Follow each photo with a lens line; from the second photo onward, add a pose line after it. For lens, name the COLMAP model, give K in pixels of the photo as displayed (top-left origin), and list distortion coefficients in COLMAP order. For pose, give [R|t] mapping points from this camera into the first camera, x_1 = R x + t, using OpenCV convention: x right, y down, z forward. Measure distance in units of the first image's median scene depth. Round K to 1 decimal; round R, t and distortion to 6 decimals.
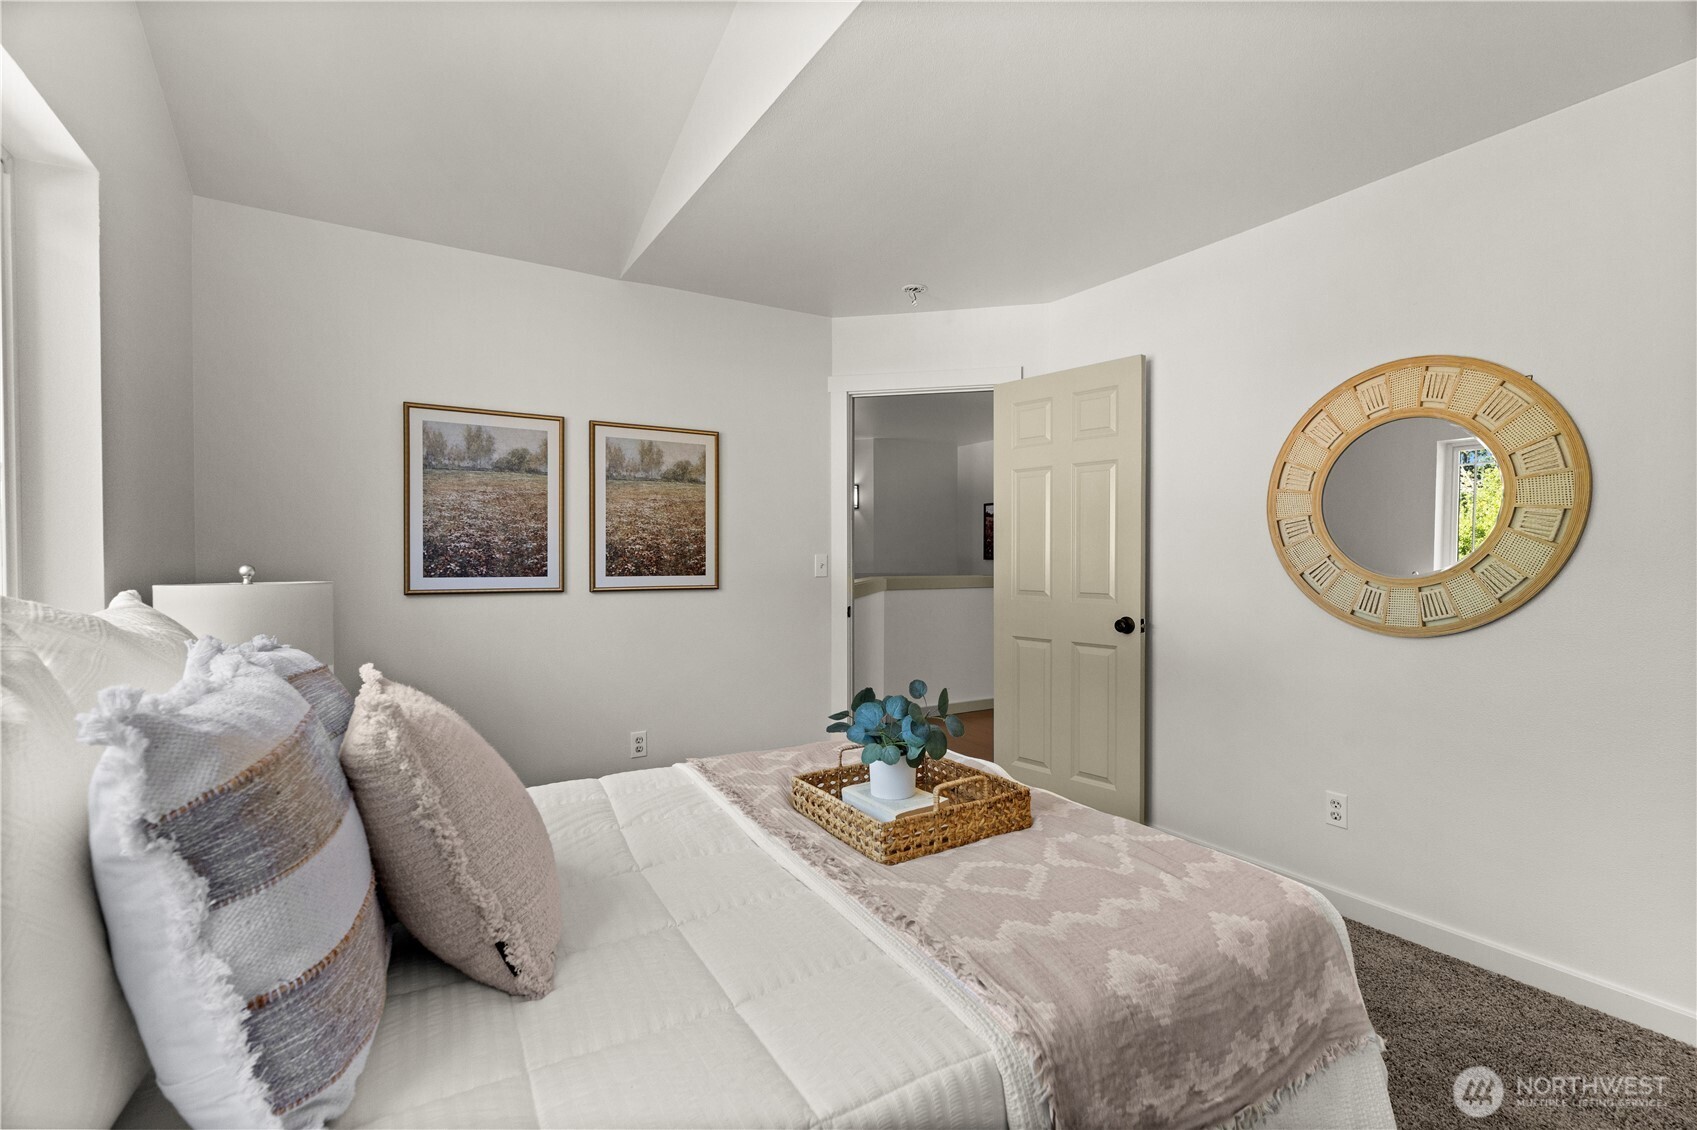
lens RADIAL K [[675.2, 0, 848.5], [0, 675.2, 565.0], [0, 0, 1]] dist [-0.001547, -0.000001]
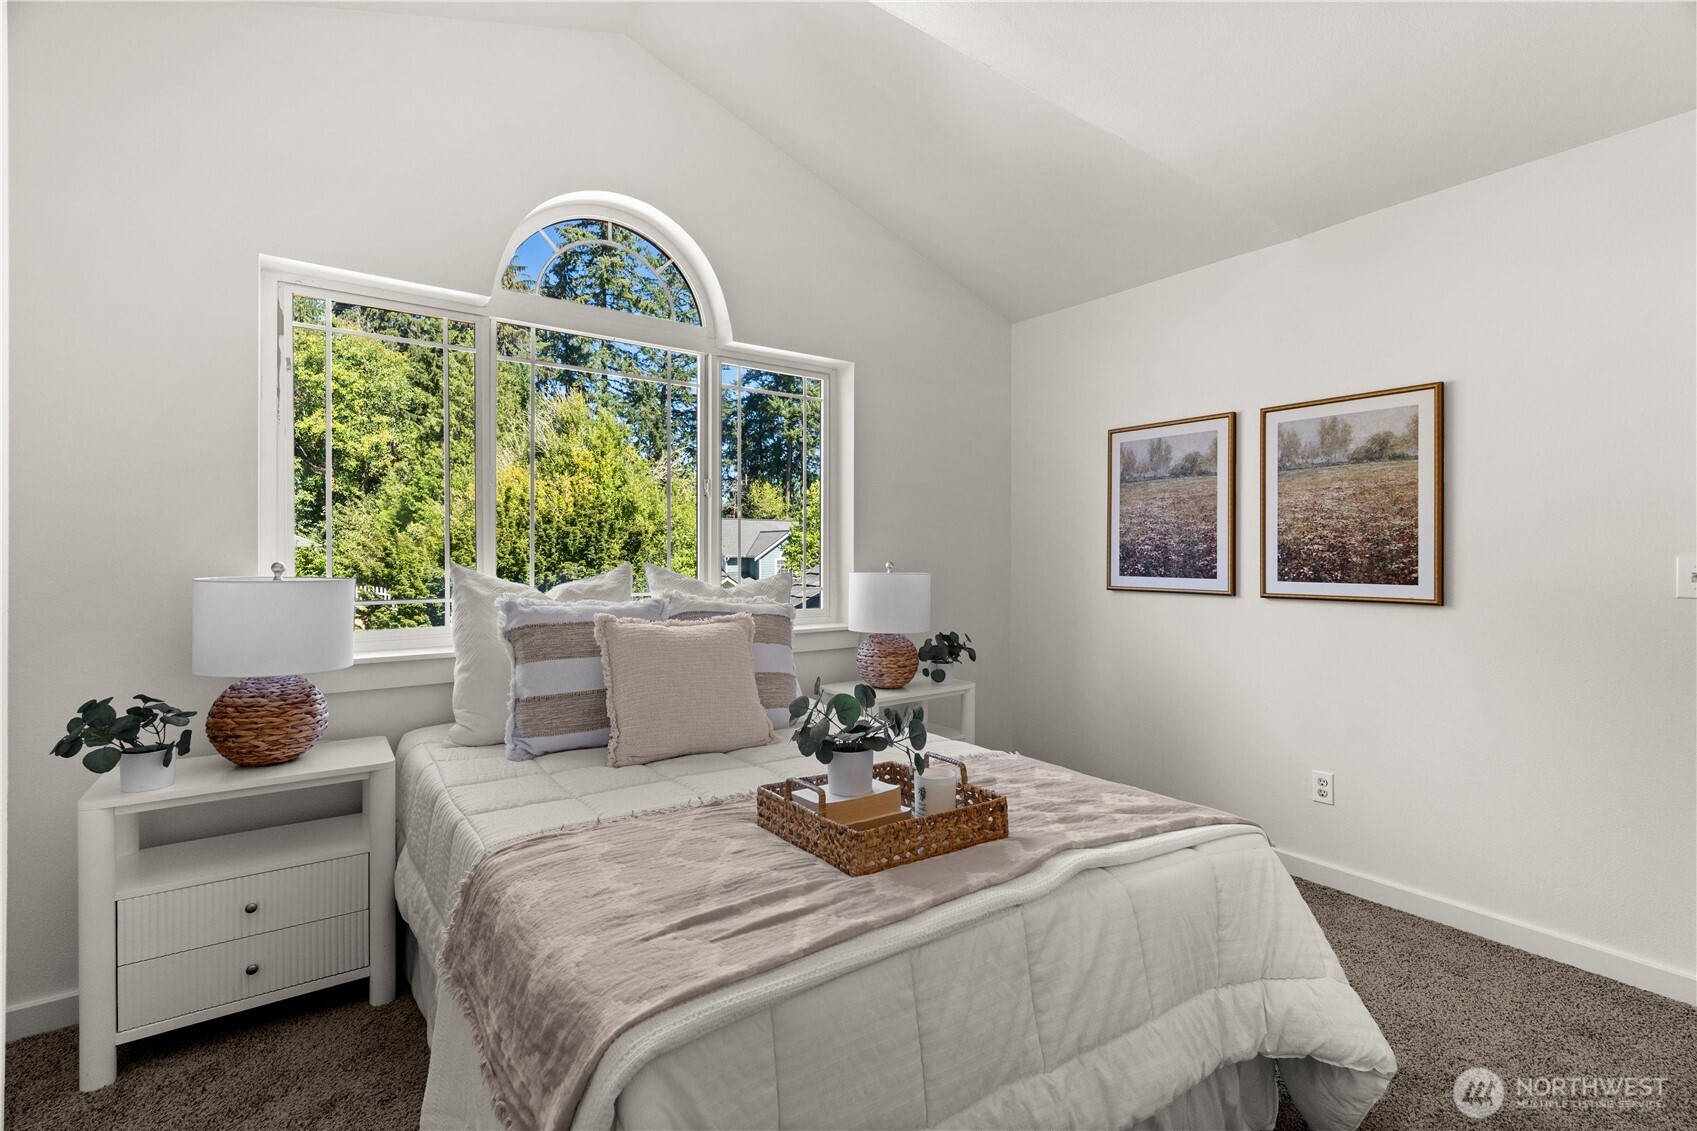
lens RADIAL K [[769.4, 0, 848.5], [0, 769.4, 565.5], [0, 0, 1]] dist [-0.002704, 0.000445]
pose [[0.134388, 0.009399, -0.990884, 0.568485], [-0.019097, 0.999794, 0.006893, 0.000351], [0.990745, 0.017997, 0.134540, 0.312554]]
